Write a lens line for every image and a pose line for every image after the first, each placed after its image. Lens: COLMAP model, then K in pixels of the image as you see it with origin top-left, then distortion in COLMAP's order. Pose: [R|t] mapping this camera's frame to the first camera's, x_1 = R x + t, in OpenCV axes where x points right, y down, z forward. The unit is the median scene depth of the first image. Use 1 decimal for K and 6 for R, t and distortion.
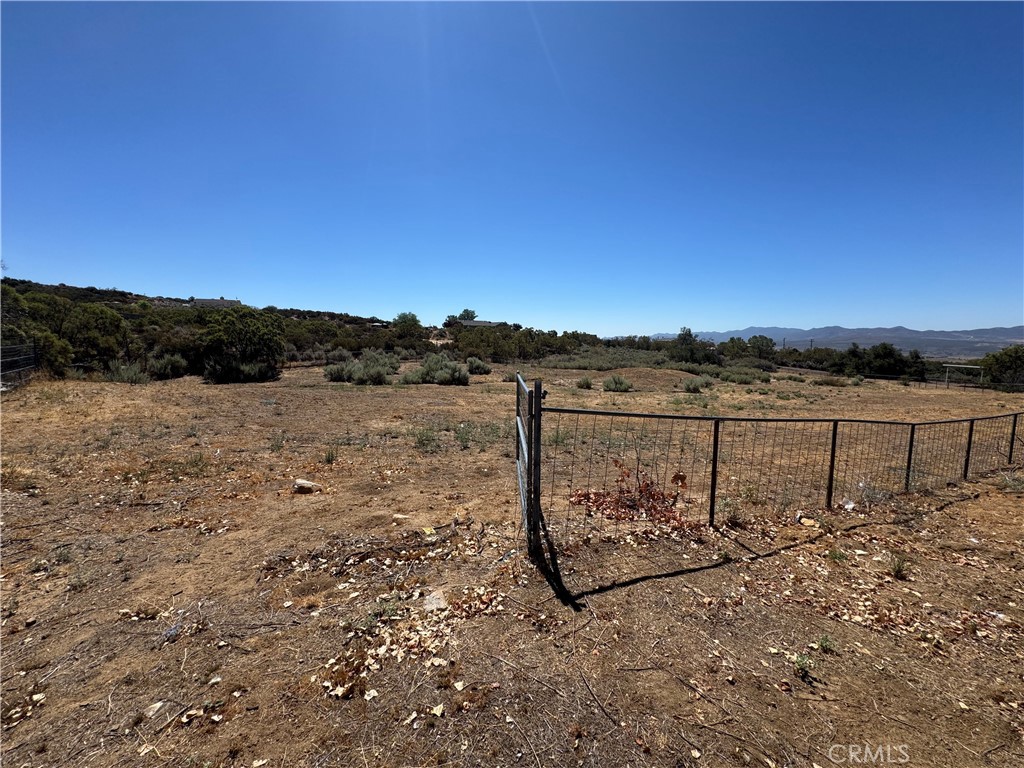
lens RADIAL K [[408.1, 0, 510.5], [0, 408.1, 383.5], [0, 0, 1]] dist [-0.003626, 0.000627]
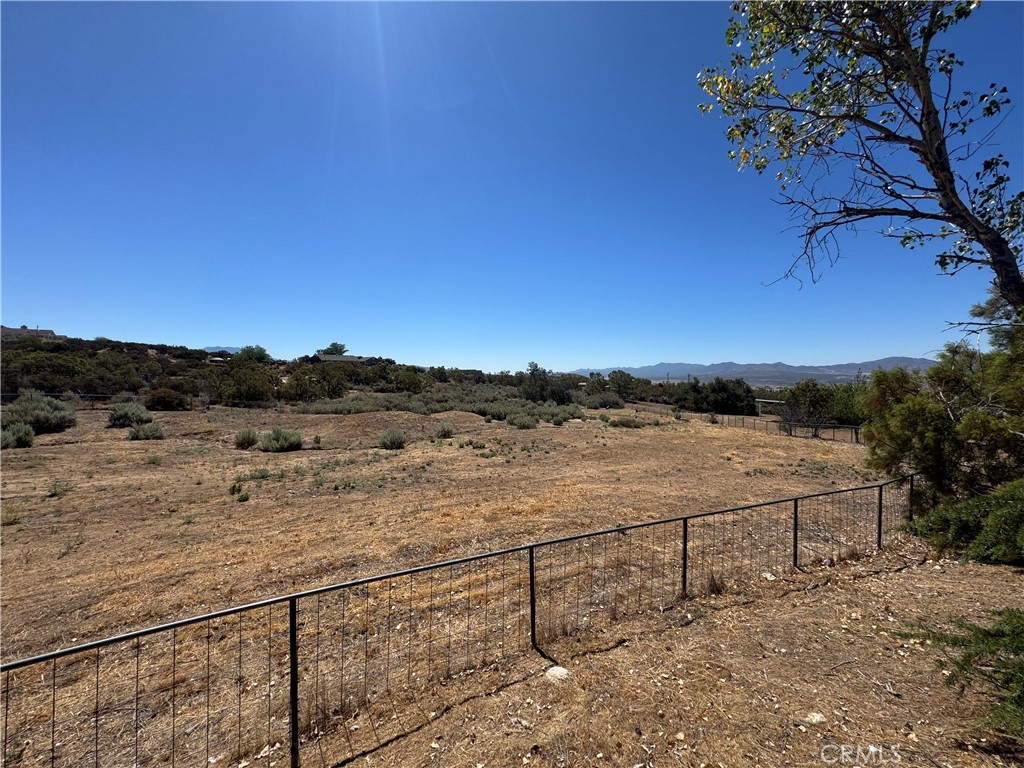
lens RADIAL K [[408.1, 0, 511.5], [0, 408.1, 382.8], [0, 0, 1]] dist [-0.003626, 0.000627]
pose [[0.984076, -0.008380, 0.177553, 0.138342], [0.024070, 0.995970, -0.086399, -0.006925], [-0.176113, 0.089297, 0.980311, 0.059315]]
